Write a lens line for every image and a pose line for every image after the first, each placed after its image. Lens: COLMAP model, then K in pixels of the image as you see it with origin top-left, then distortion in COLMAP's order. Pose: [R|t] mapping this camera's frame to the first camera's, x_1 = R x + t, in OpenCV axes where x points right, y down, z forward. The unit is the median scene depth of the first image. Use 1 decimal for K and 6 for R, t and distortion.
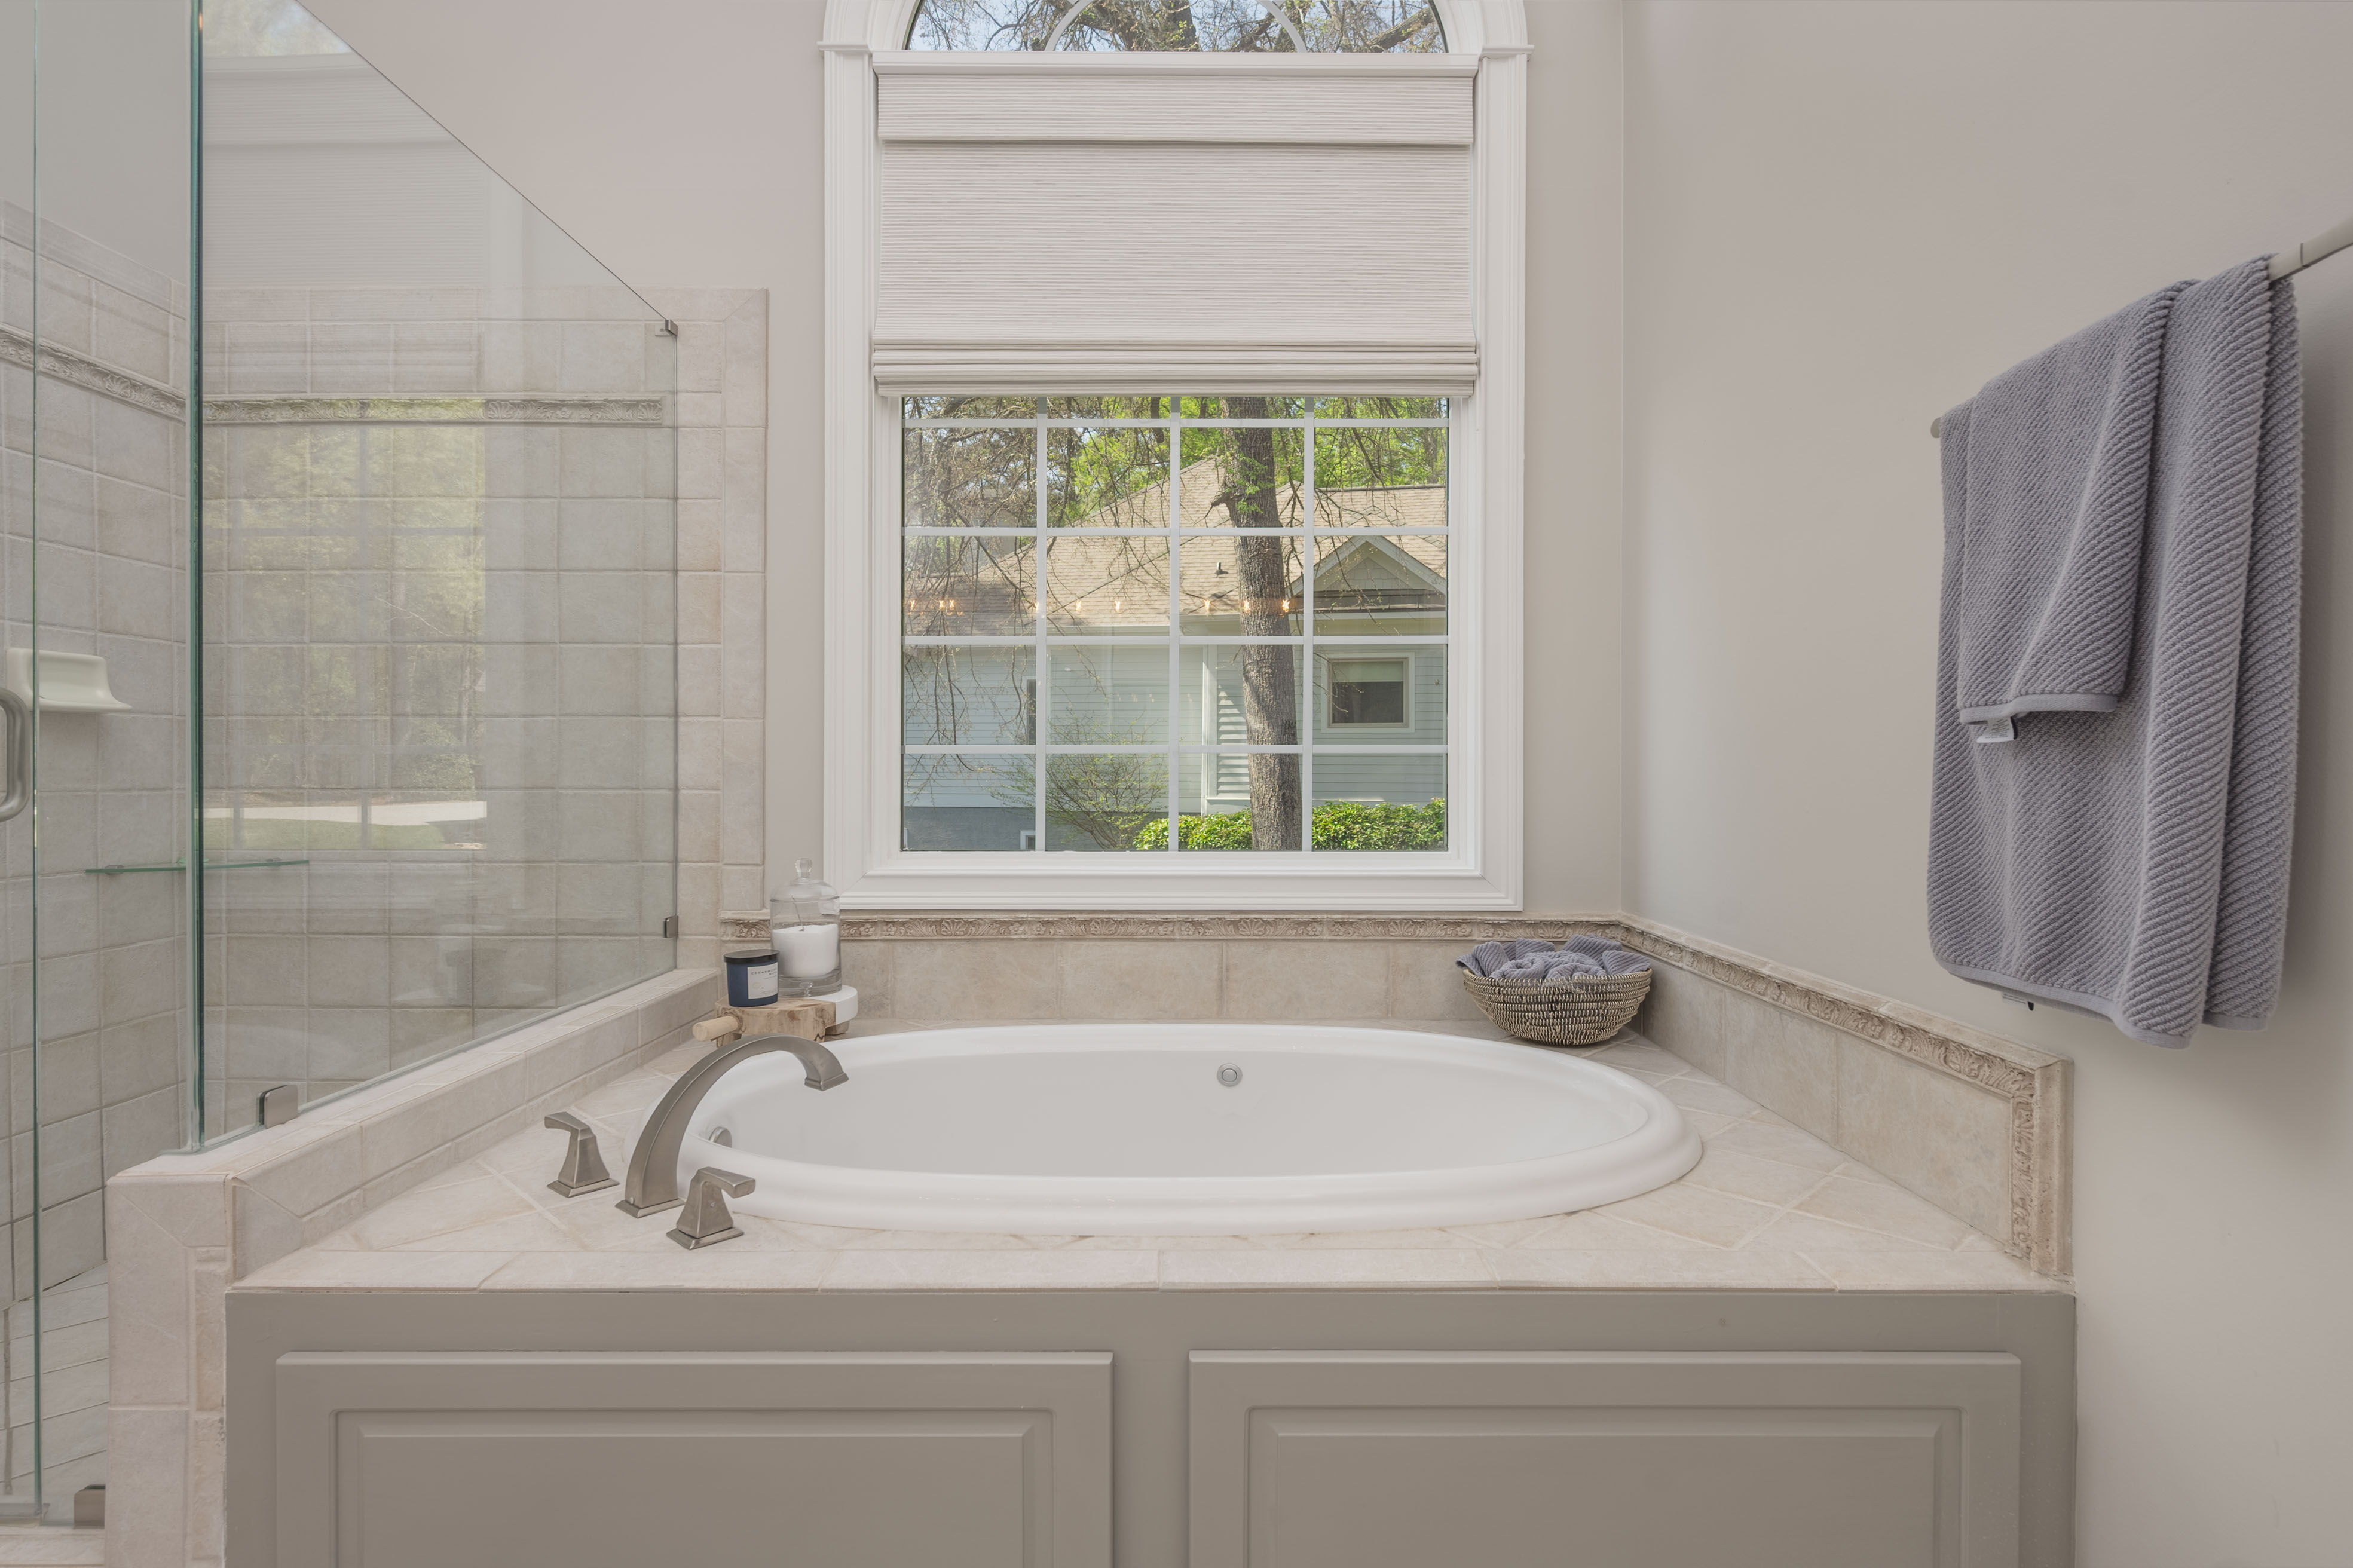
lens RADIAL K [[1051.5, 0, 1291.1], [0, 1051.5, 765.3], [0, 0, 1]] dist [0.000152, 0.005283]
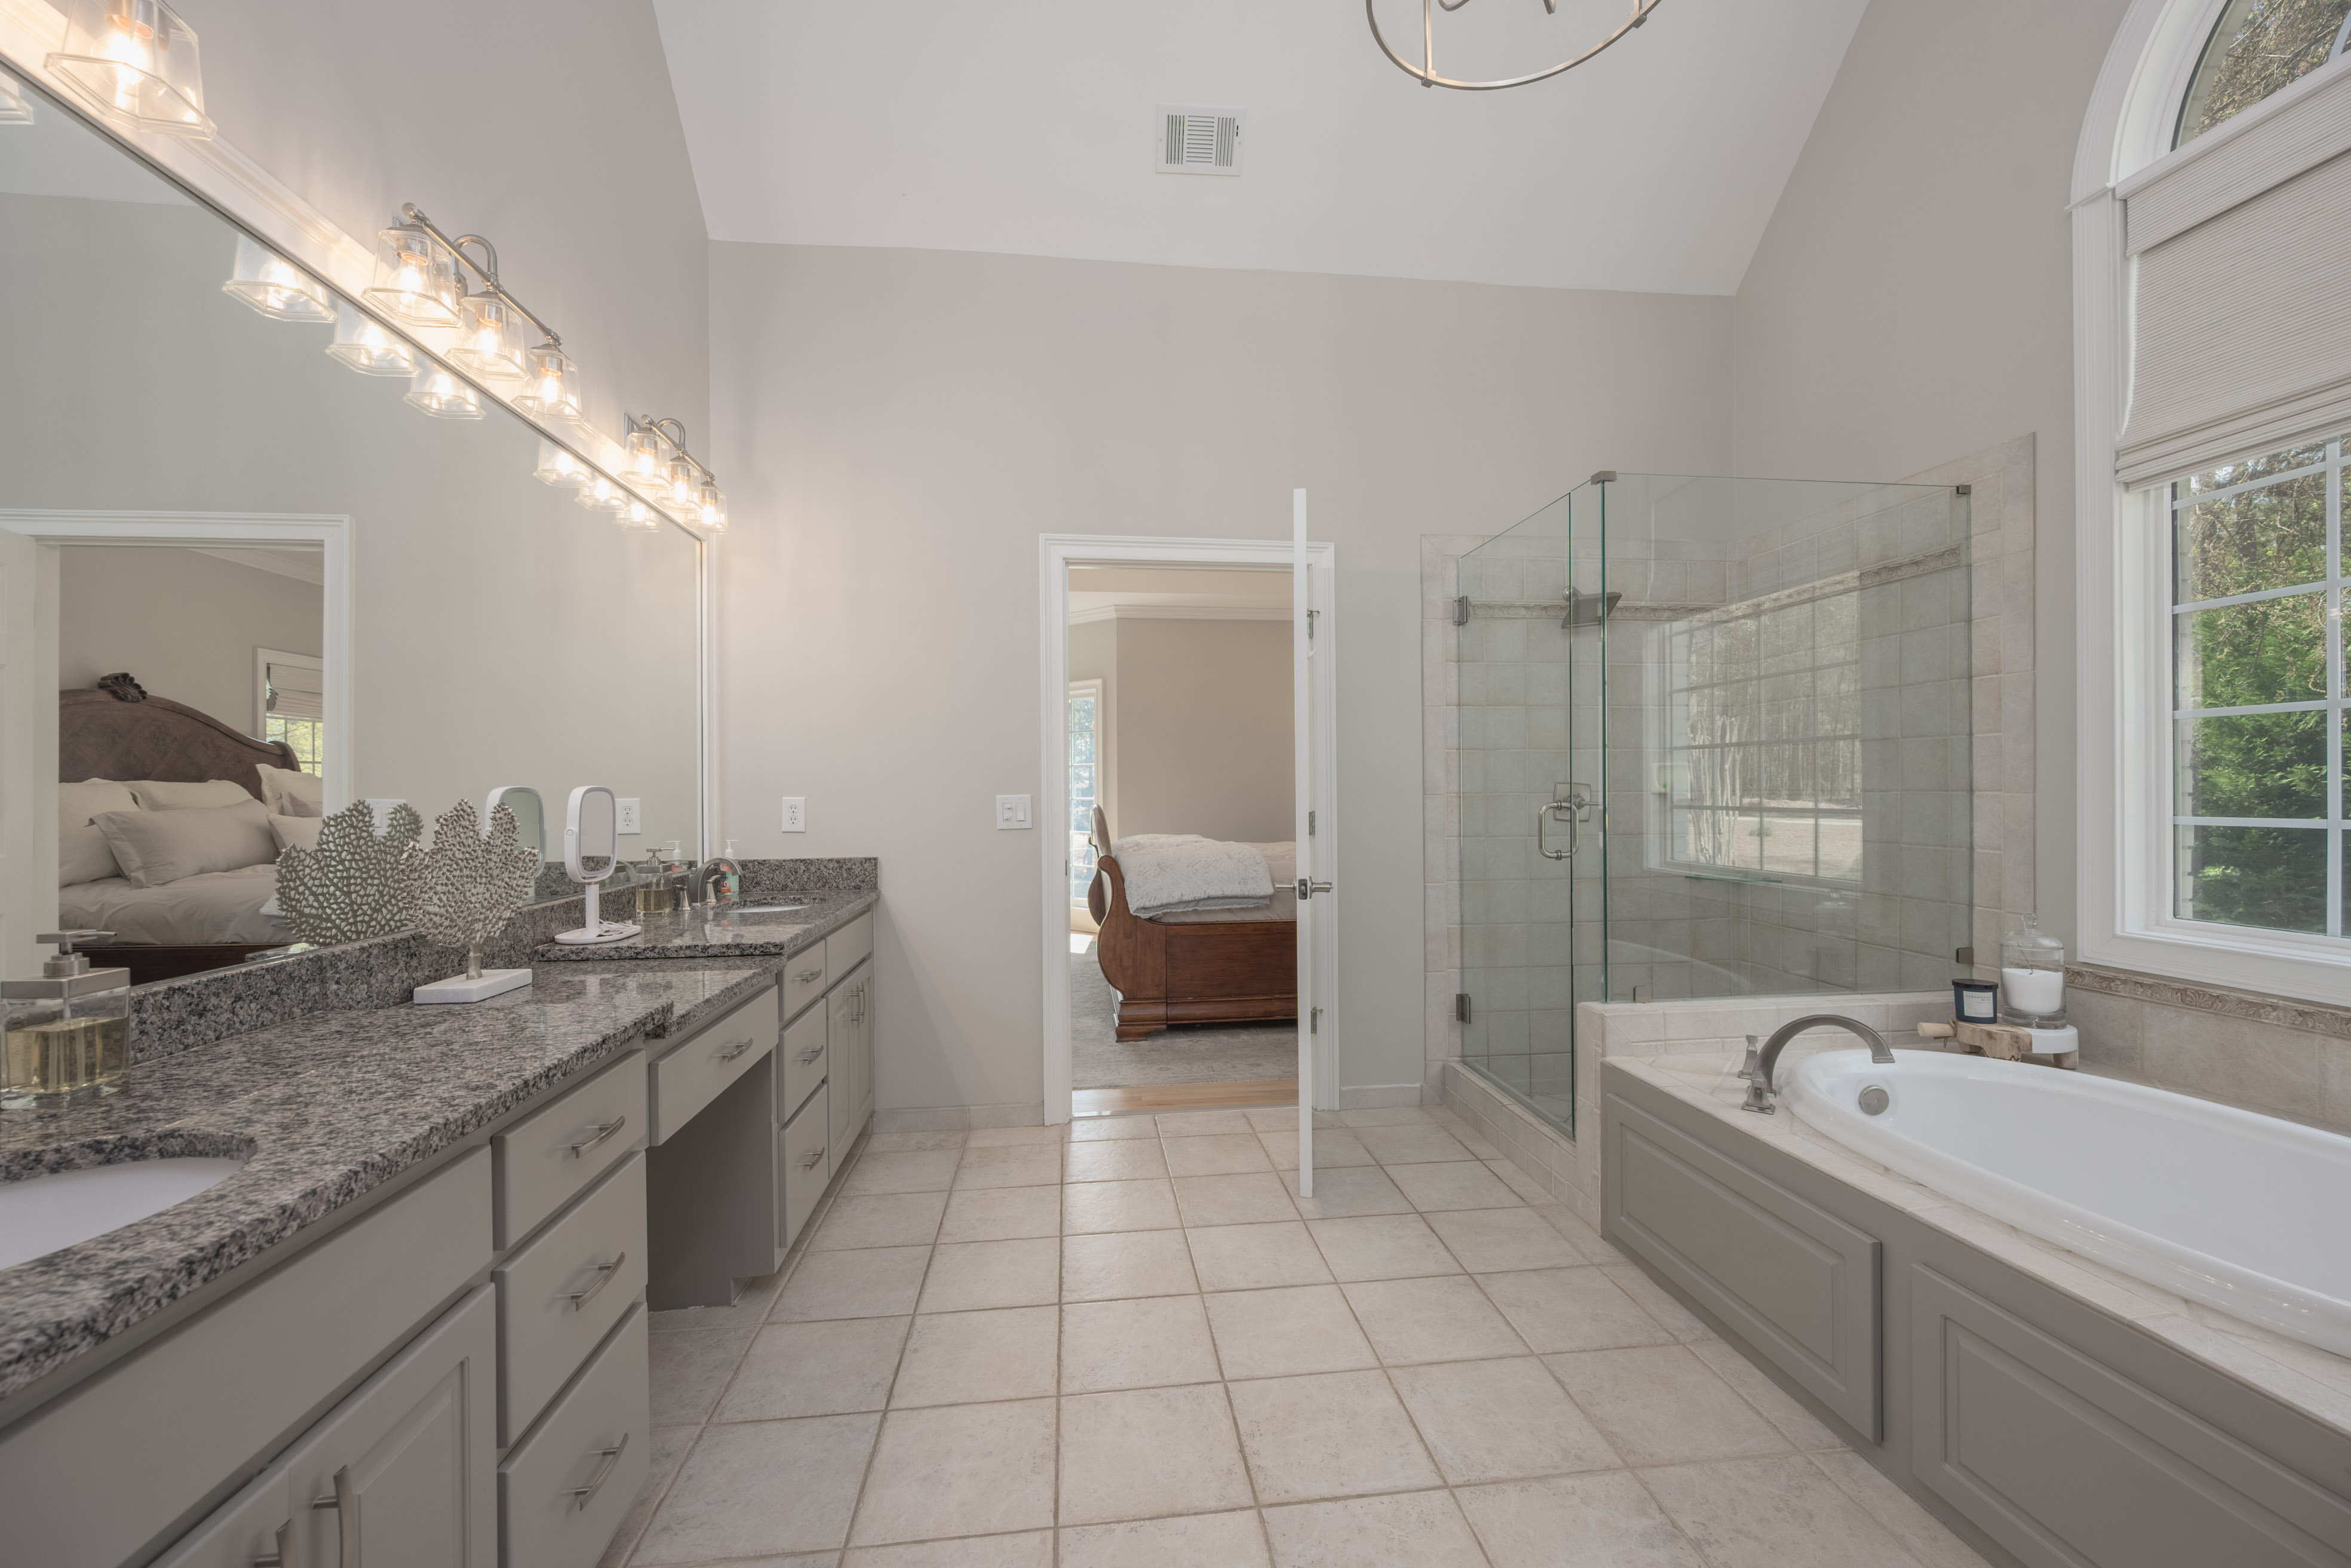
lens RADIAL K [[1108.1, 0, 1215.4], [0, 1108.1, 777.8], [0, 0, 1]] dist [0.012881, 0.000288]
pose [[0.141821, -0.008169, -0.989859, 0.628839], [0.008090, 0.999942, -0.007093, -0.061103], [0.989859, -0.007002, 0.141879, -0.100745]]
